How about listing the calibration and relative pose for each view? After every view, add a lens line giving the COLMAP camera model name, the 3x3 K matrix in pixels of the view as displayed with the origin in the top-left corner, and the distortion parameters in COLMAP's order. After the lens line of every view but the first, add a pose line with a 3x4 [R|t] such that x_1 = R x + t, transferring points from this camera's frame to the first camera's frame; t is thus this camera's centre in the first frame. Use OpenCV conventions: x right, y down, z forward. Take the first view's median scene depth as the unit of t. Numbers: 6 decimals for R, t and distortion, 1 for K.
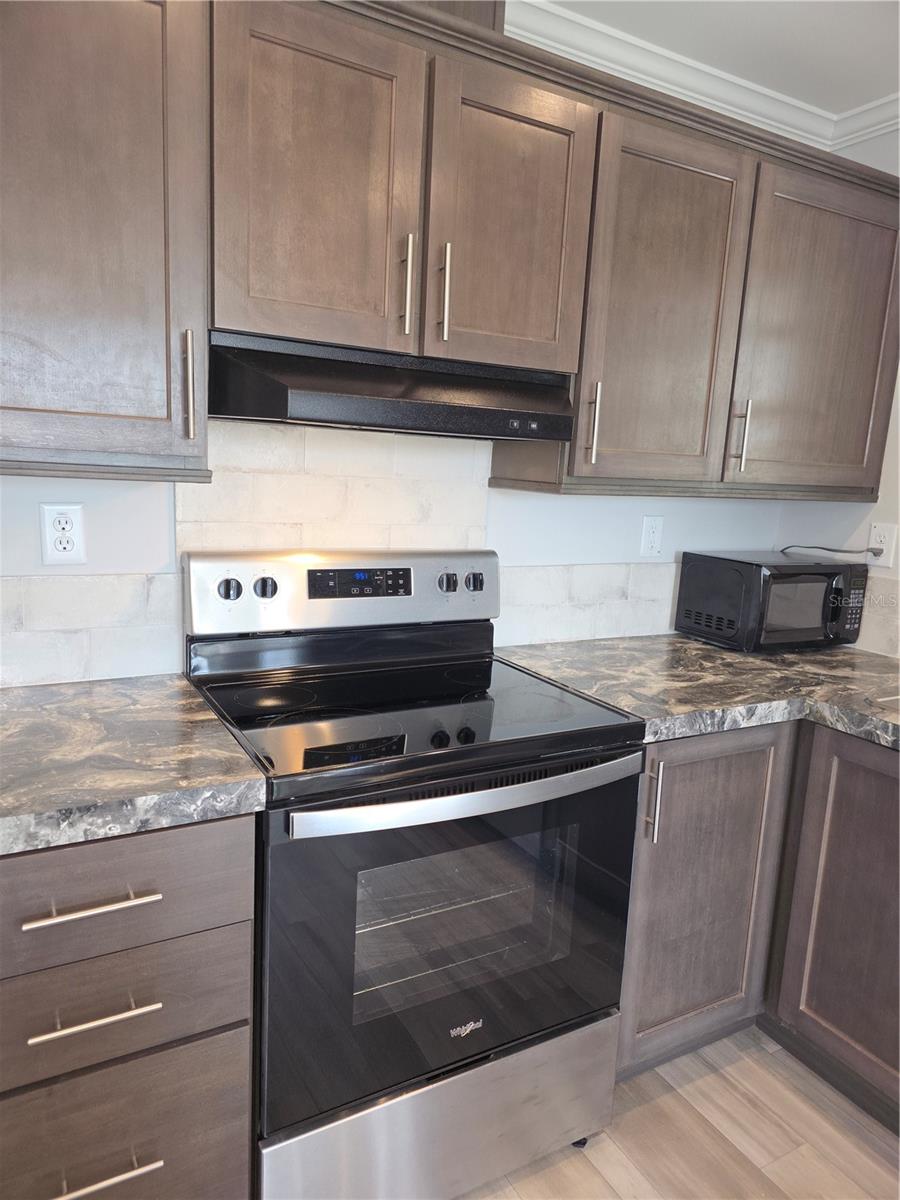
lens RADIAL K [[783.3, 0, 454.8], [0, 783.3, 605.8], [0, 0, 1]] dist [0.031137, -0.001104]
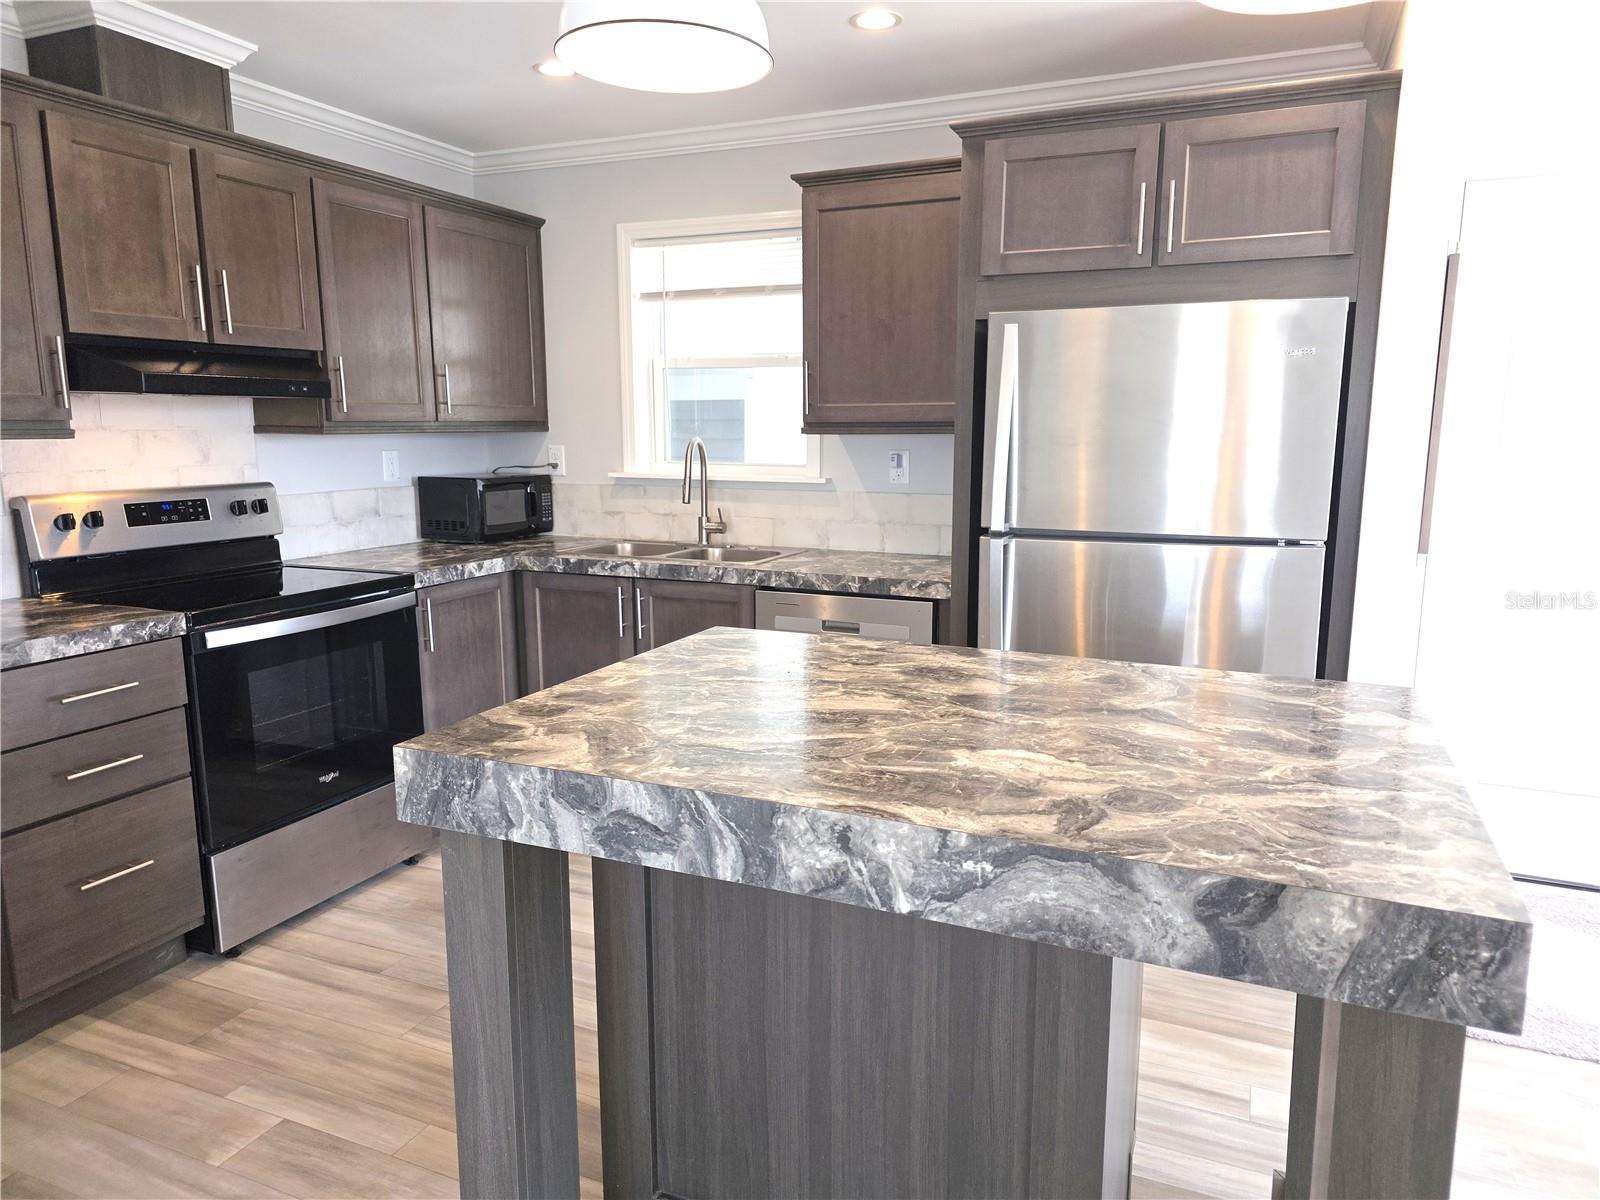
lens RADIAL K [[1054.1, 0, 803.7], [0, 1054.1, 603.1], [0, 0, 1]] dist [0.049879, -0.048628]
pose [[0.797638, -0.152548, 0.583527, -0.342010], [0.147675, 0.987434, 0.056277, 0.178689], [-0.584779, 0.041284, 0.810142, -1.052909]]
